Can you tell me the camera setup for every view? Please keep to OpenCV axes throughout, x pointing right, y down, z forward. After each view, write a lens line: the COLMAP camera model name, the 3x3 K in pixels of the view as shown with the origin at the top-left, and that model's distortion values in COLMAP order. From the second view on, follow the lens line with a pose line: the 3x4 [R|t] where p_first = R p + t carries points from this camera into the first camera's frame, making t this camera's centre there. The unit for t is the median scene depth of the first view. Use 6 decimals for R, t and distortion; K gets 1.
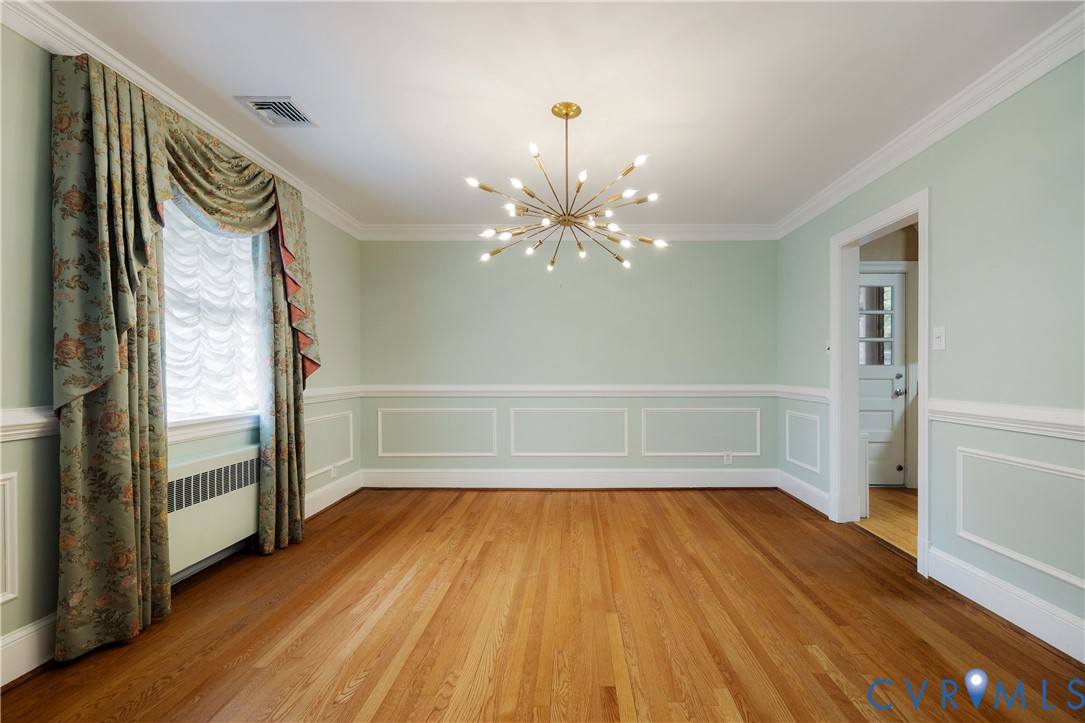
lens RADIAL K [[446.5, 0, 539.2], [0, 446.5, 377.0], [0, 0, 1]] dist [0.003793, 0.000357]
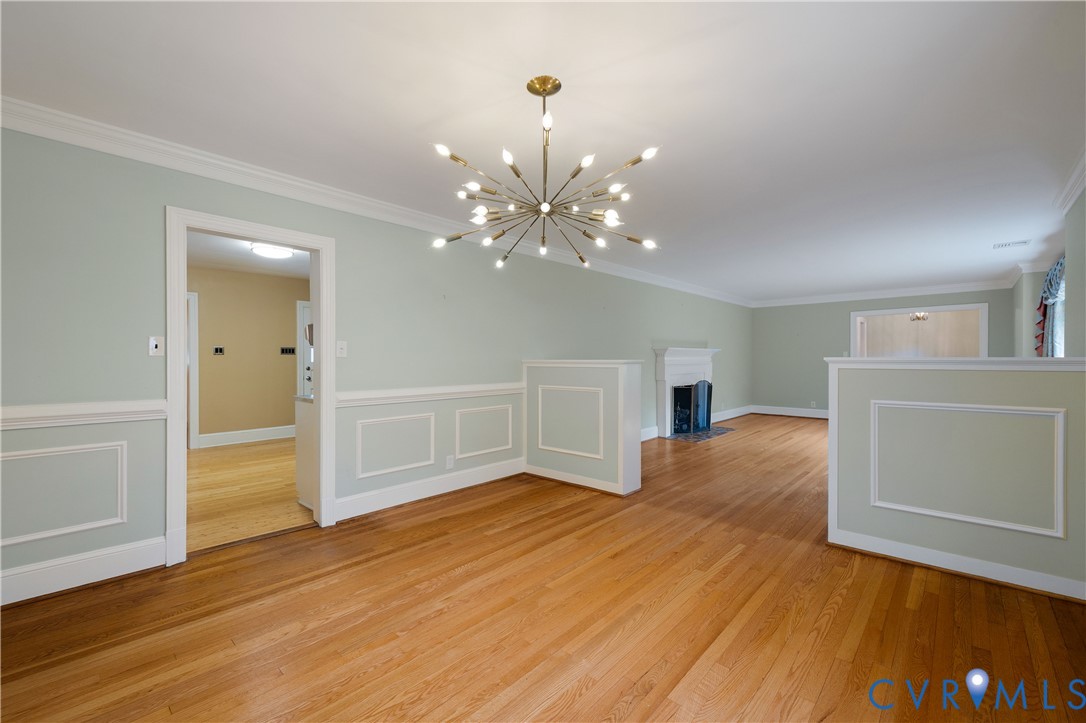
lens RADIAL K [[446.9, 0, 537.6], [0, 446.9, 359.7], [0, 0, 1]] dist [0.003793, 0.000357]
pose [[-0.767776, -0.003279, 0.640710, -0.521524], [0.008304, 0.999852, 0.015068, -0.073062], [-0.640665, 0.016890, -0.767635, 1.784495]]
